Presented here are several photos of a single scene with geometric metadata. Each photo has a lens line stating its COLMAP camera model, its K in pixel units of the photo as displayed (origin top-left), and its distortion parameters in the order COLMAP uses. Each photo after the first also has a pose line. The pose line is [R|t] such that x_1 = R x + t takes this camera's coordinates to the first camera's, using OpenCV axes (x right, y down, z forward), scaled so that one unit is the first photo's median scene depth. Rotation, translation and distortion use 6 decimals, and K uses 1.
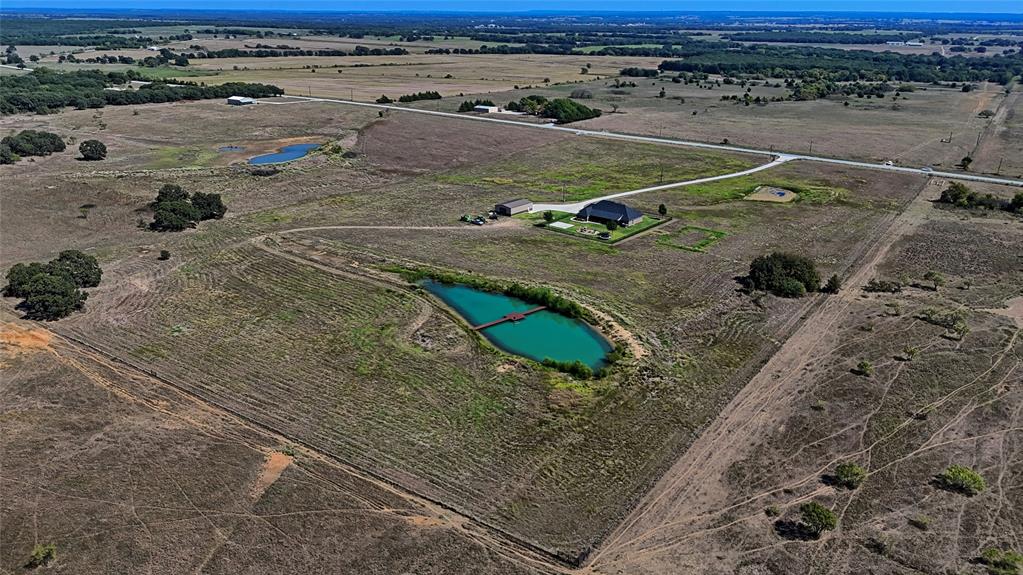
lens RADIAL K [[755.3, 0, 511.5], [0, 755.3, 287.5], [0, 0, 1]] dist [0.074858, -0.086139]
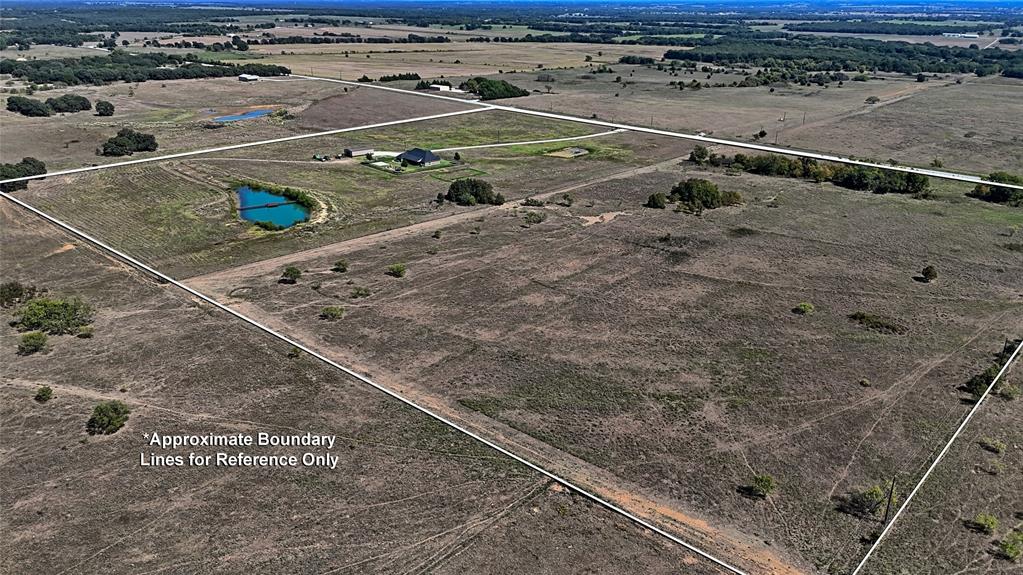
lens RADIAL K [[755.3, 0, 511.5], [0, 755.3, 287.5], [0, 0, 1]] dist [0.074858, -0.086139]
pose [[0.989915, 0.050736, -0.132267, 0.254397], [-0.048822, 0.998651, 0.017679, 0.055698], [0.132985, -0.011044, 0.991056, -0.189664]]
